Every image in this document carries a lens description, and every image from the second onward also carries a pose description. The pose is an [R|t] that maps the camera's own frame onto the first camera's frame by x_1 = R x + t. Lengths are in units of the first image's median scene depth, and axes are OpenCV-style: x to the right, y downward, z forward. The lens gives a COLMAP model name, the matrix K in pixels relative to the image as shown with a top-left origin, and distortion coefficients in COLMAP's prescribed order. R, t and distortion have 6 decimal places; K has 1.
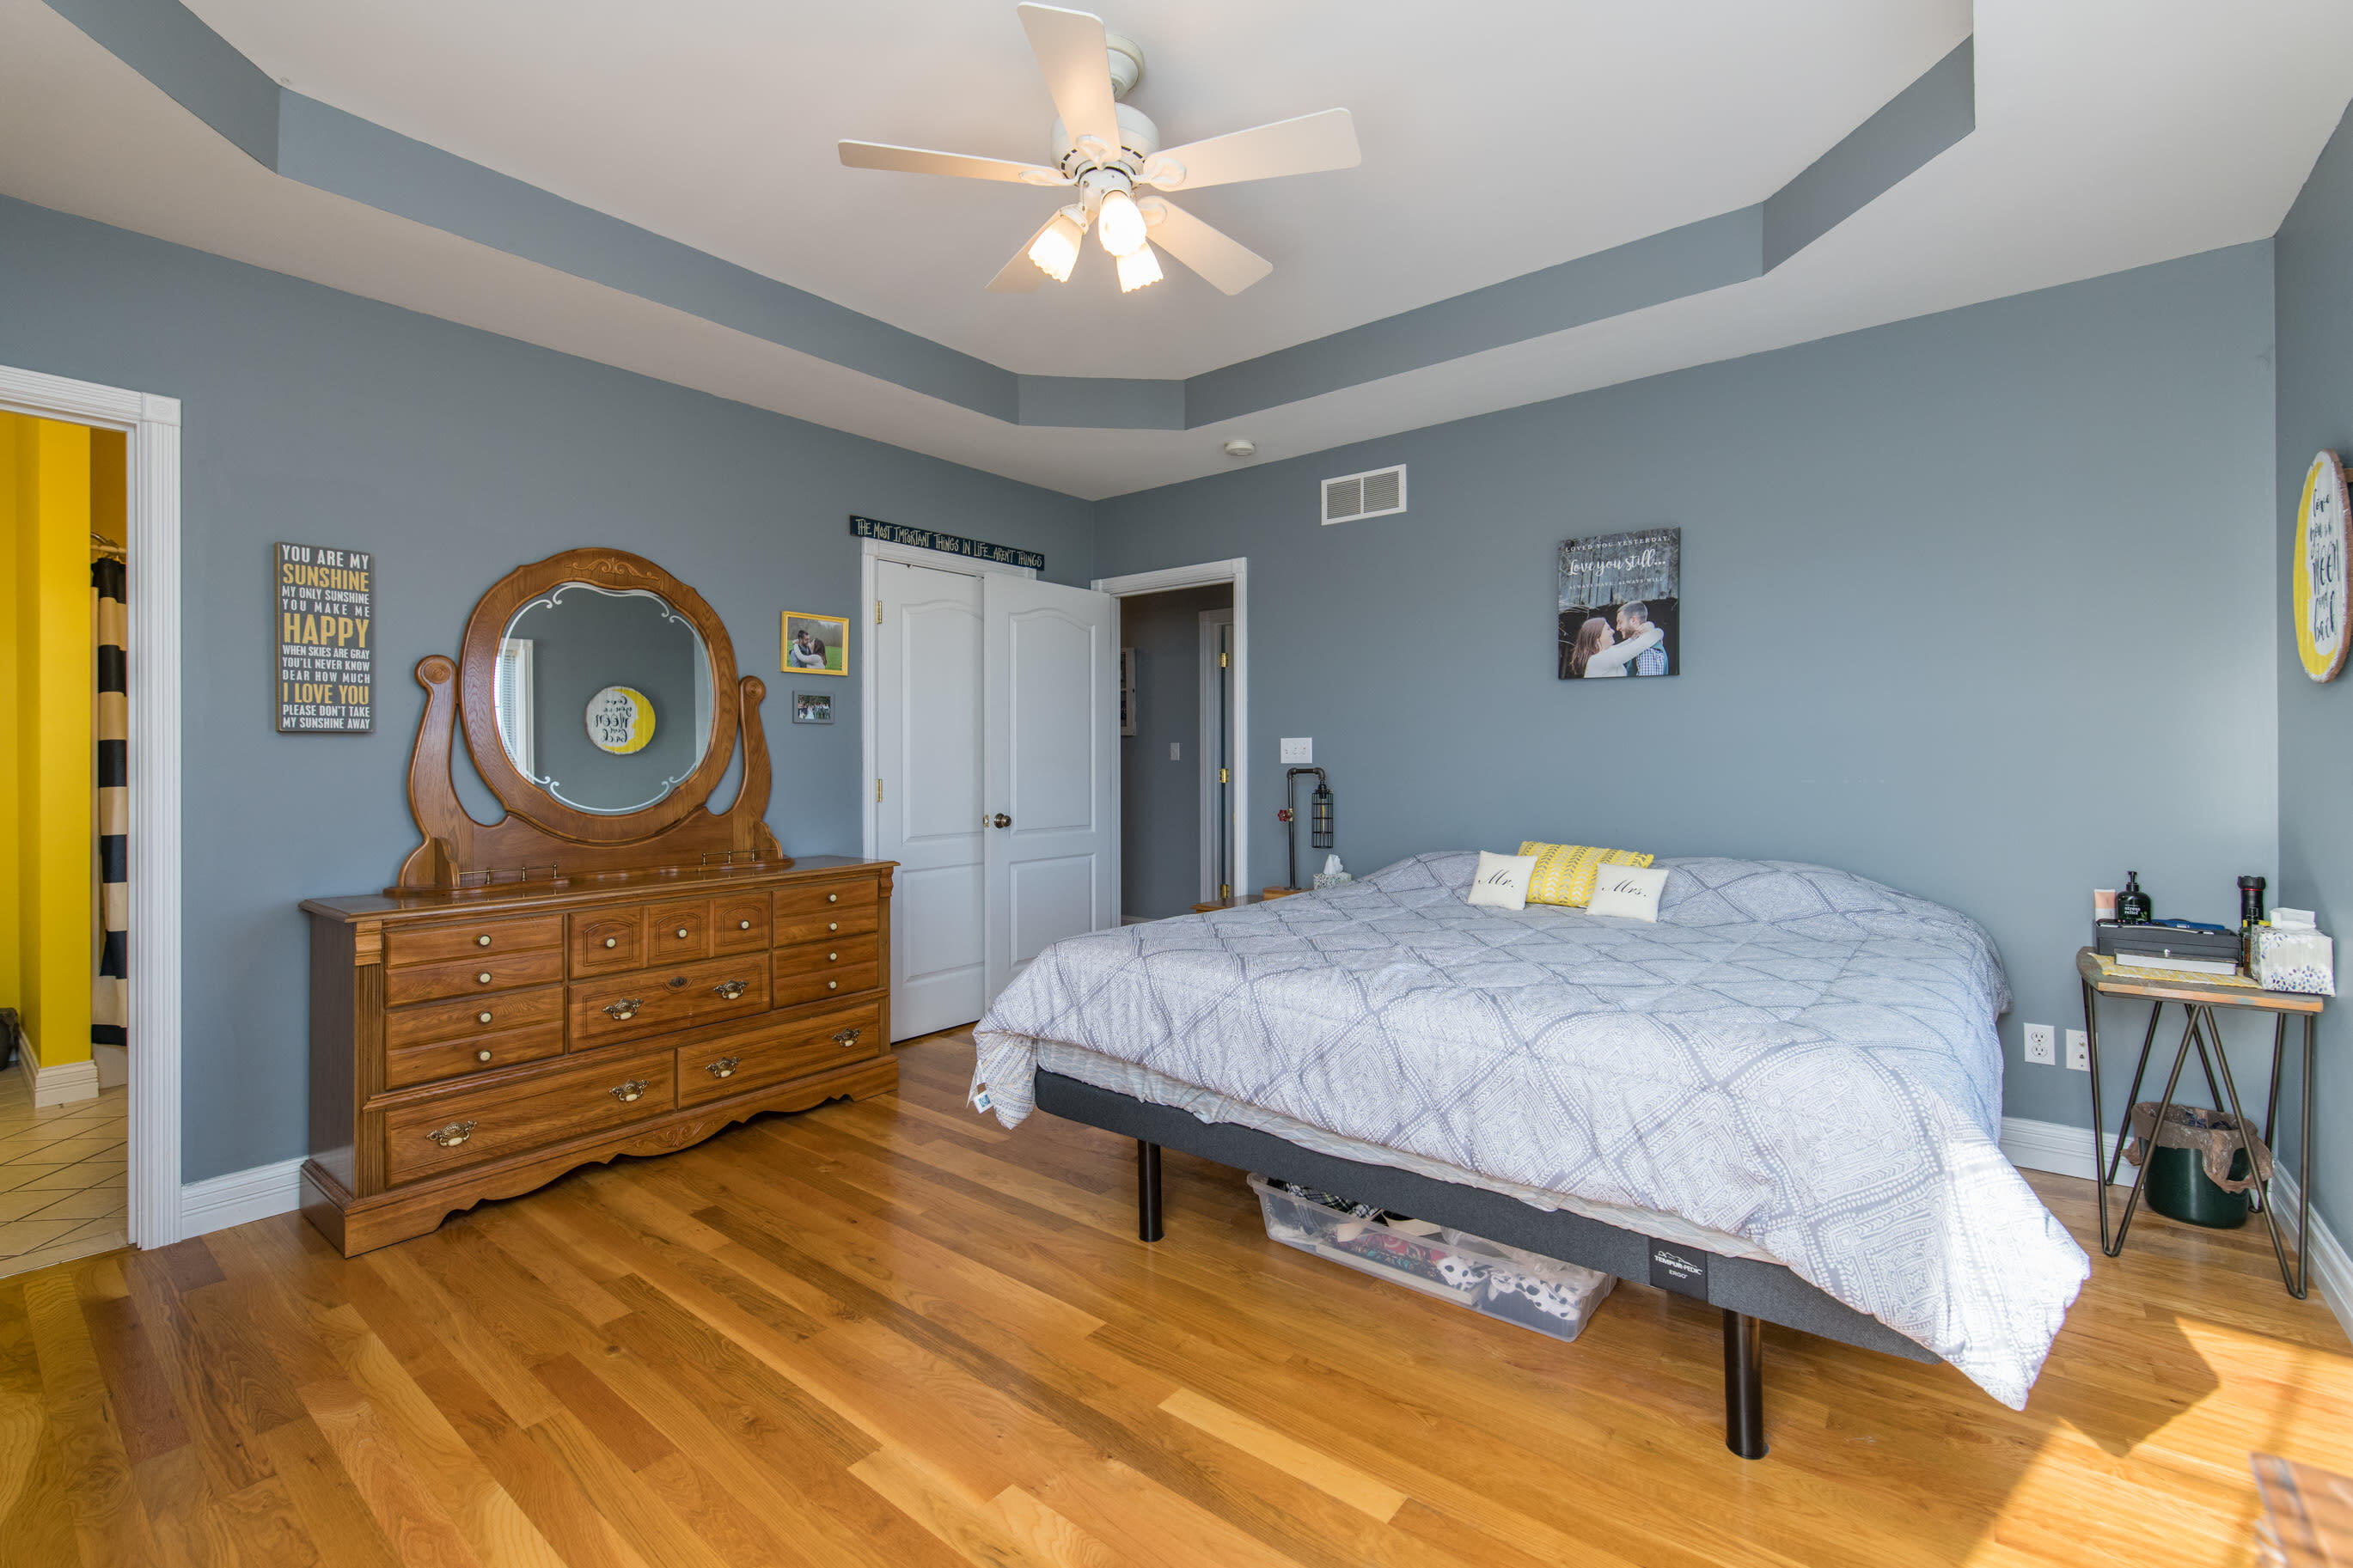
lens RADIAL K [[1027.8, 0, 1176.0], [0, 1027.8, 767.8], [0, 0, 1]] dist [0.000307, 0.001640]
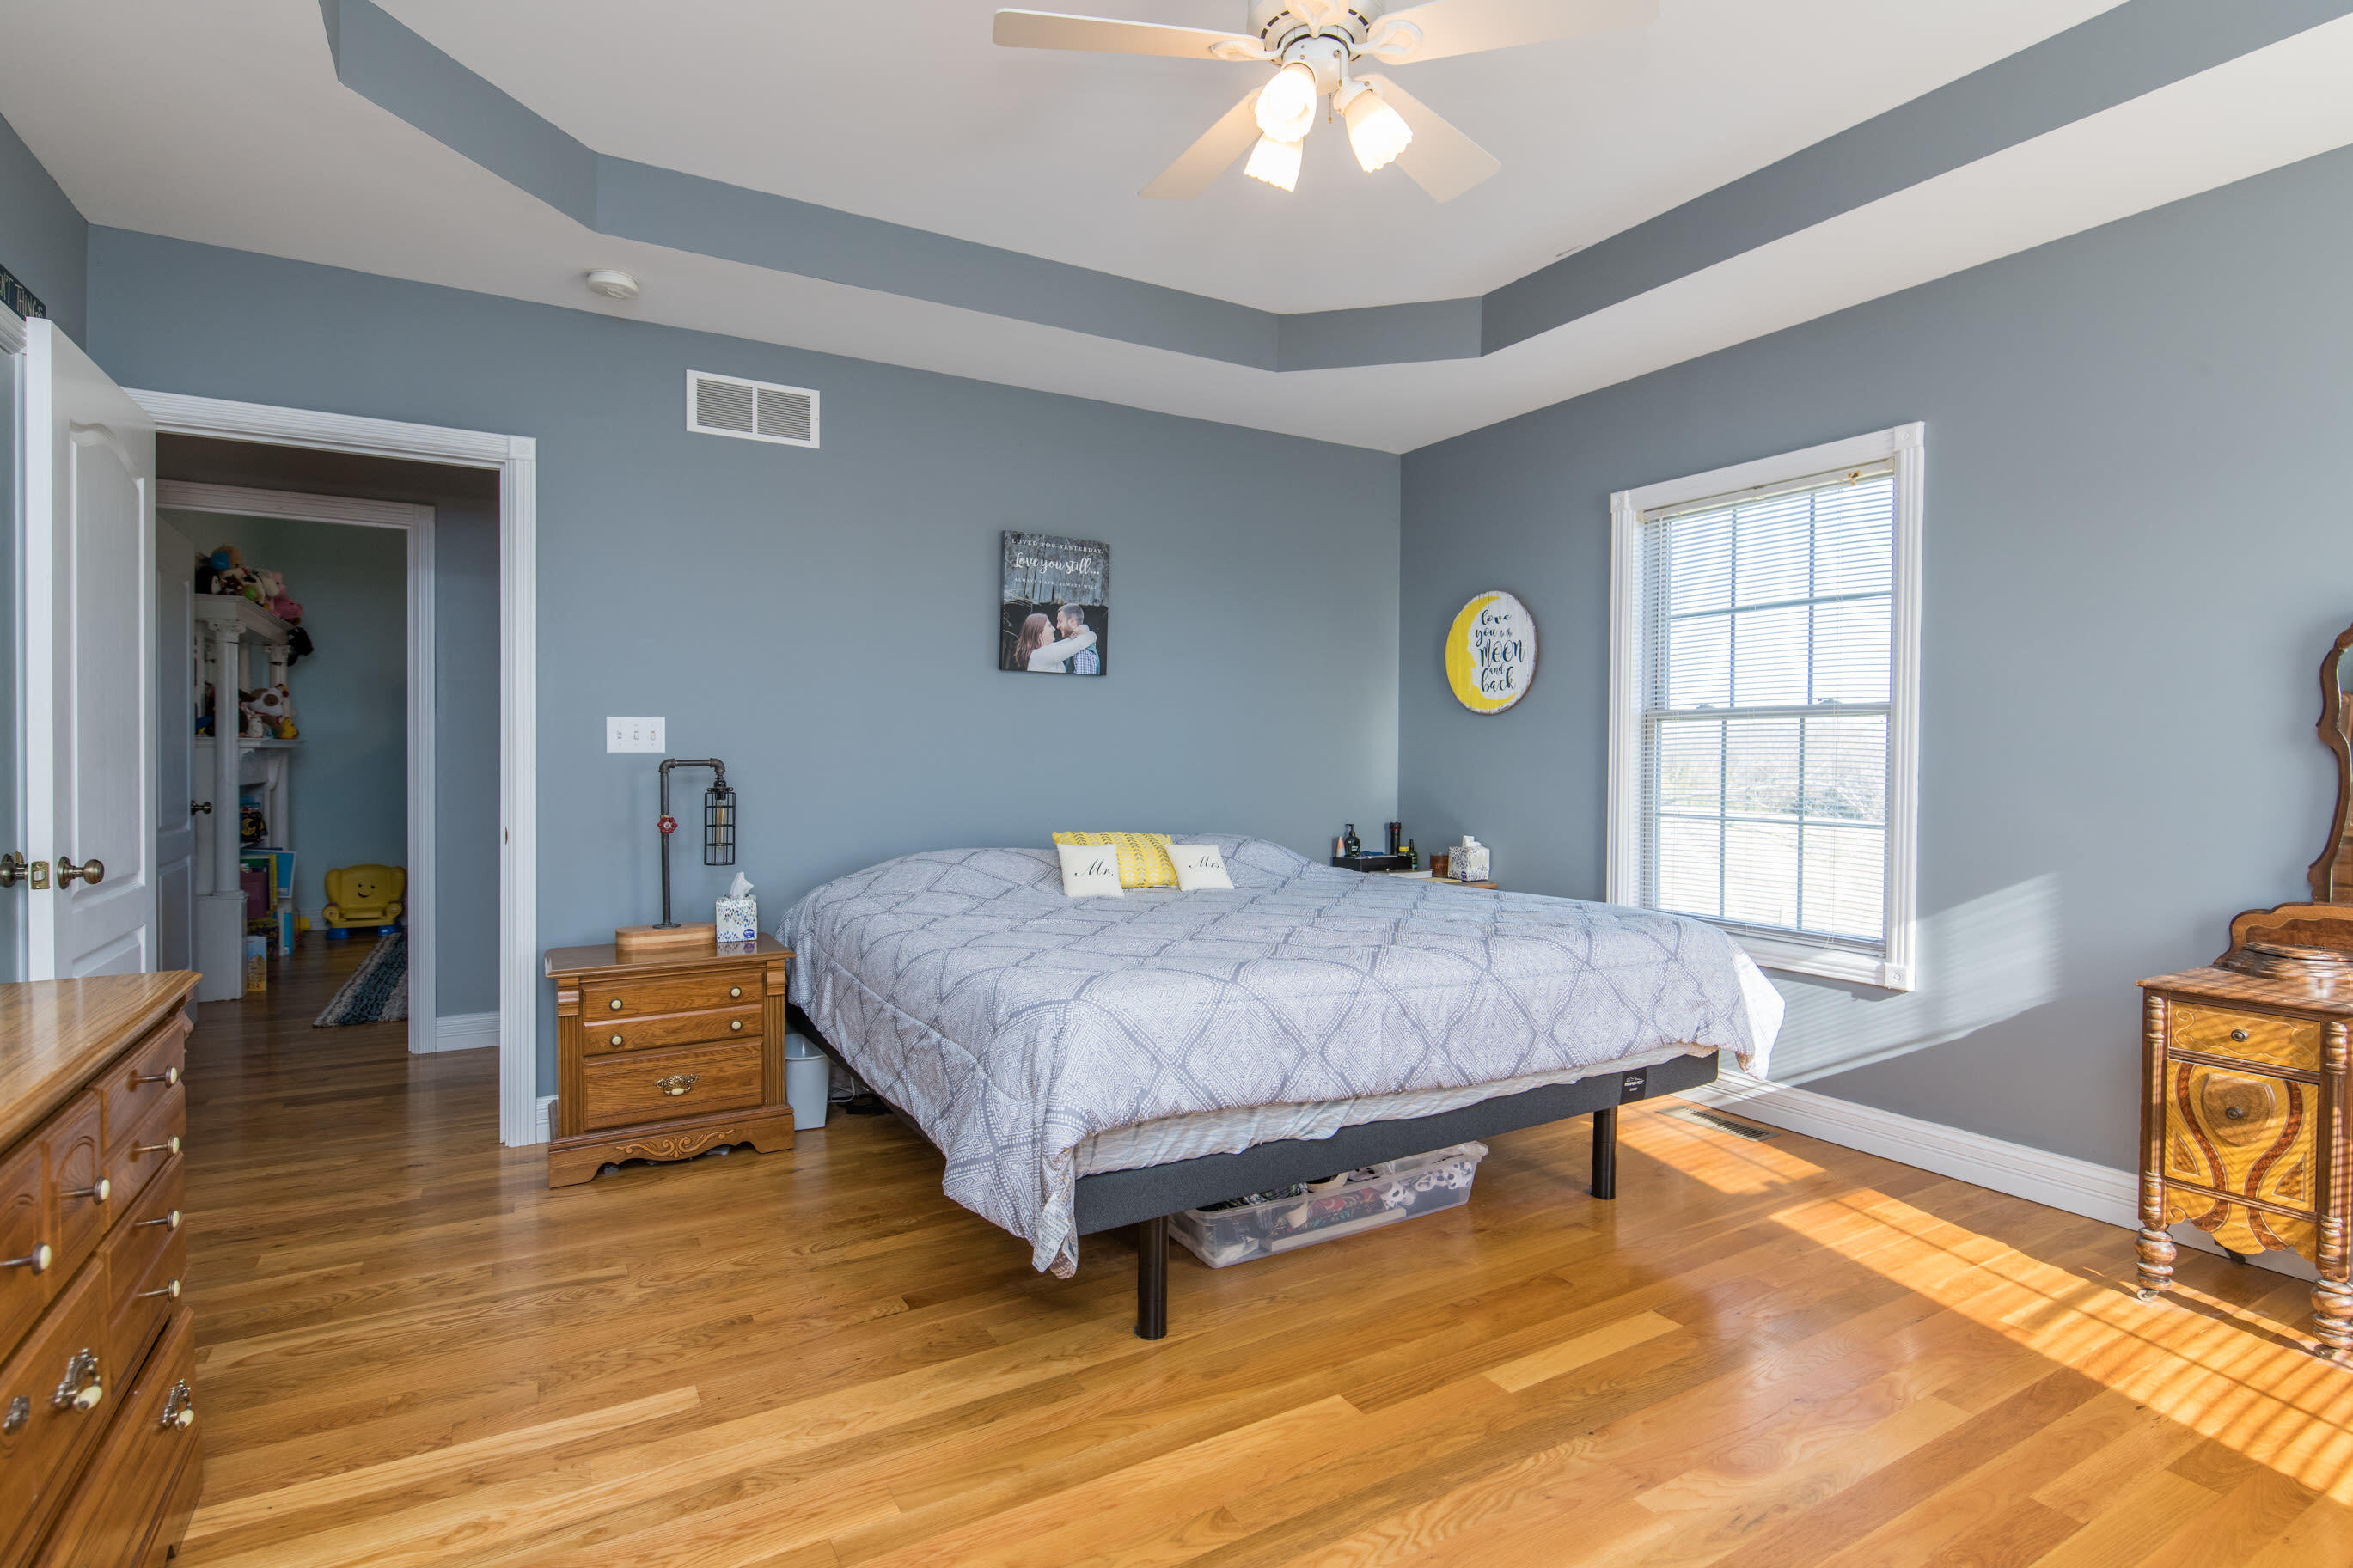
lens RADIAL K [[1115.2, 0, 1168.5], [0, 1115.2, 775.5], [0, 0, 1]] dist [0.005598, 0.000352]
pose [[0.368865, -0.012887, 0.929394, -0.605173], [-0.000102, 0.999903, 0.013905, 0.001270], [-0.929483, -0.005224, 0.368828, 0.479380]]
